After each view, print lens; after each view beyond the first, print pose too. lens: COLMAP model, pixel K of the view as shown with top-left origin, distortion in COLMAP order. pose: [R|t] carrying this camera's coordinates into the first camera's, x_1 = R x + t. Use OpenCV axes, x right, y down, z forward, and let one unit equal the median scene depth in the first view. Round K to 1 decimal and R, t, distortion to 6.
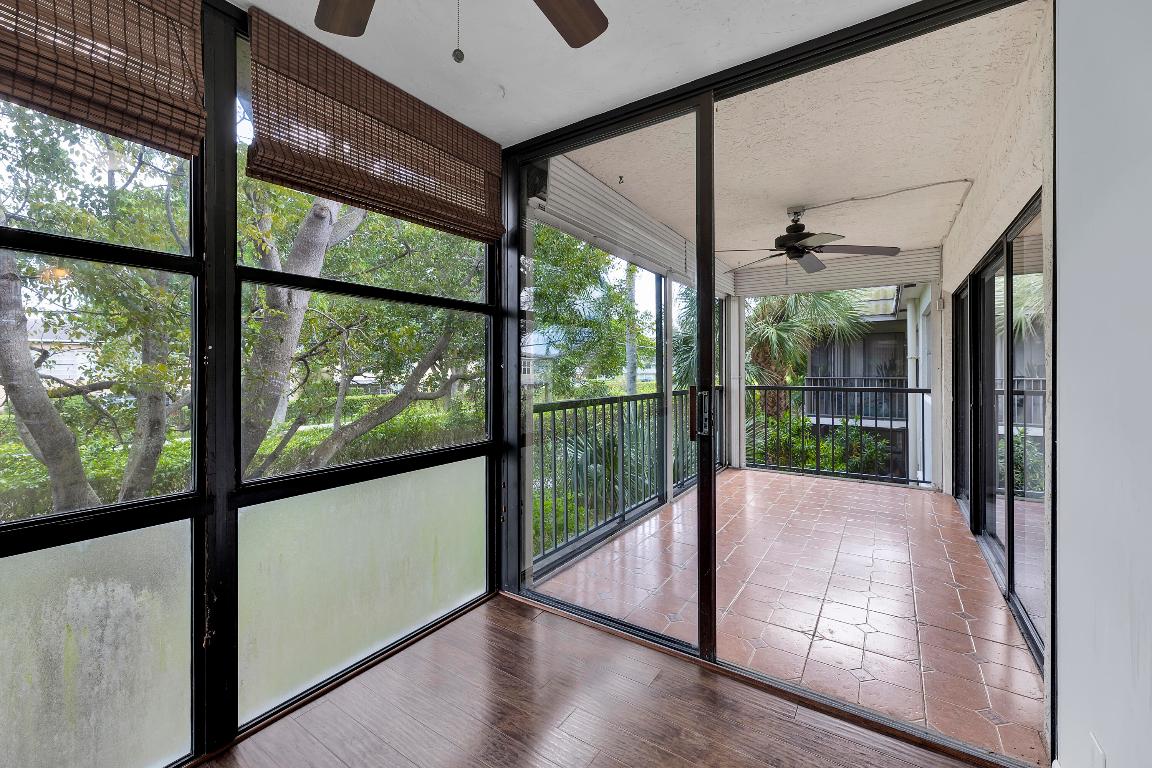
lens RADIAL K [[467.0, 0, 574.1], [0, 467.0, 366.8], [0, 0, 1]] dist [0.003756, 0.000157]
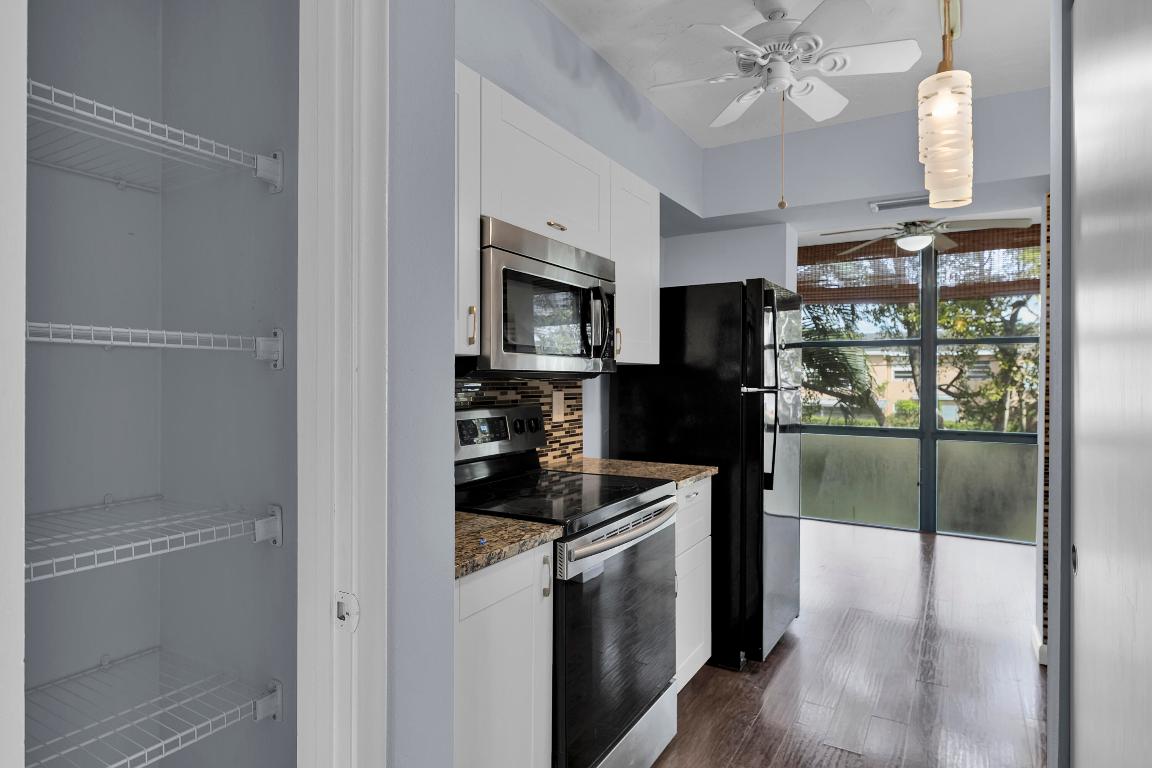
lens RADIAL K [[643.9, 0, 578.3], [0, 643.9, 384.2], [0, 0, 1]] dist [-0.002955, -0.002773]
pose [[0.051168, 0.010851, -0.998631, 0.572814], [0.000016, 0.999941, 0.010866, -0.005977], [0.998690, -0.000572, 0.051164, -0.234116]]
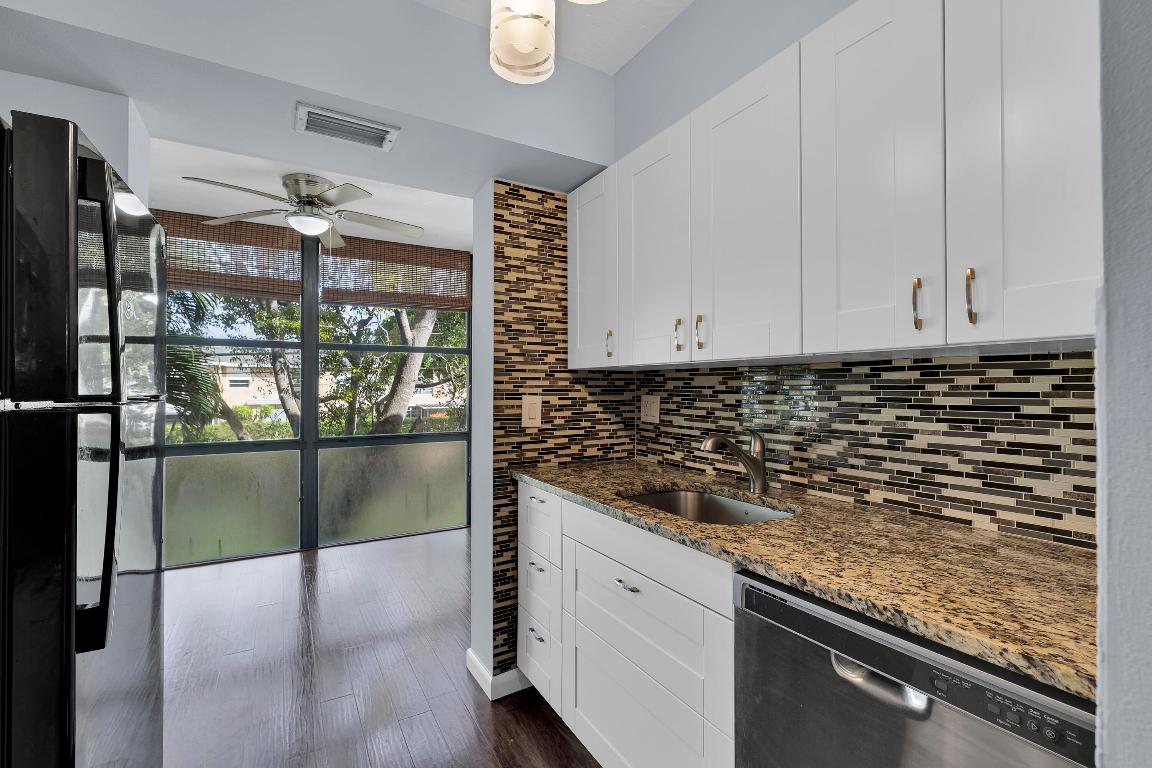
lens RADIAL K [[509.9, 0, 579.8], [0, 509.9, 382.4], [0, 0, 1]] dist [-0.003621, -0.000489]
pose [[0.899723, -0.004980, -0.436433, 0.349214], [0.002820, 0.999980, -0.005595, -0.002568], [0.436452, 0.003803, 0.899720, -0.158118]]
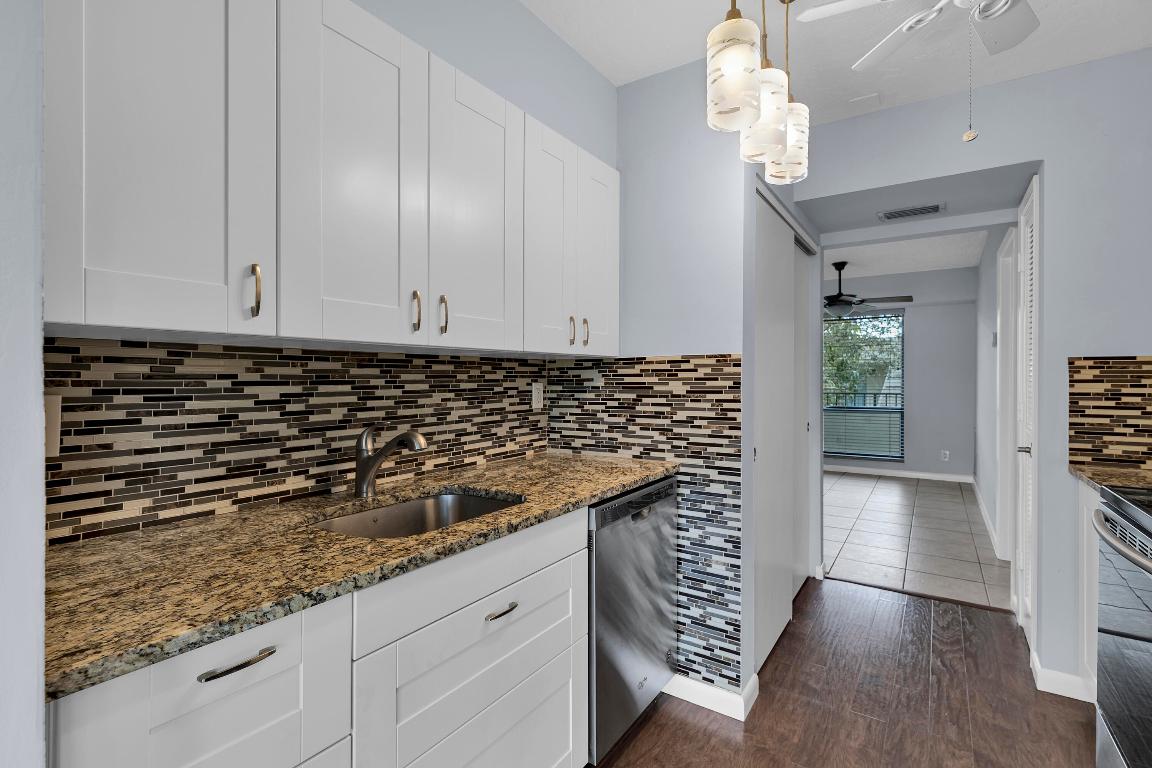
lens RADIAL K [[542.0, 0, 576.2], [0, 542.0, 381.2], [0, 0, 1]] dist [0.003397, -0.001545]
pose [[0.006324, -0.009938, 0.999931, 0.095188], [-0.005717, 0.999934, 0.009975, -0.002159], [-0.999964, -0.005780, 0.006267, 0.006993]]
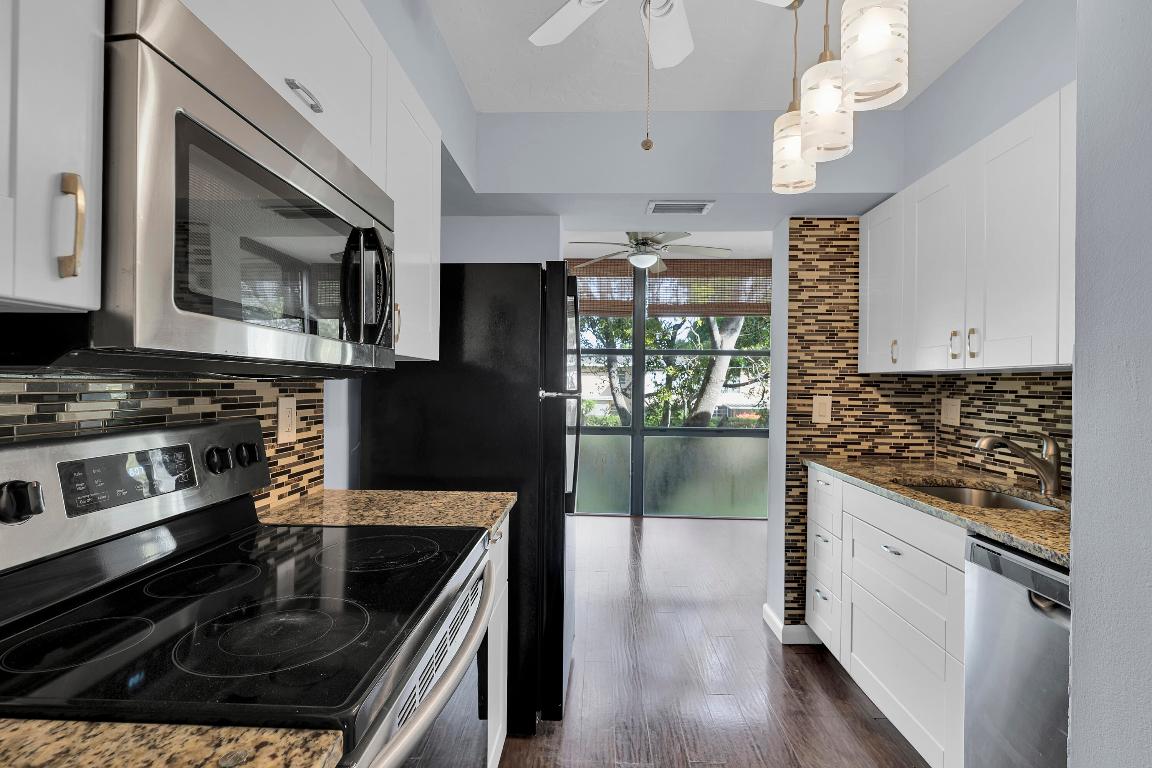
lens RADIAL K [[542.0, 0, 575.4], [0, 542.0, 382.9], [0, 0, 1]] dist [0.003397, -0.001545]
pose [[0.517178, 0.004175, -0.855868, 0.426029], [-0.008449, 0.999964, -0.000228, -0.004142], [0.855836, 0.007349, 0.517195, -0.240475]]
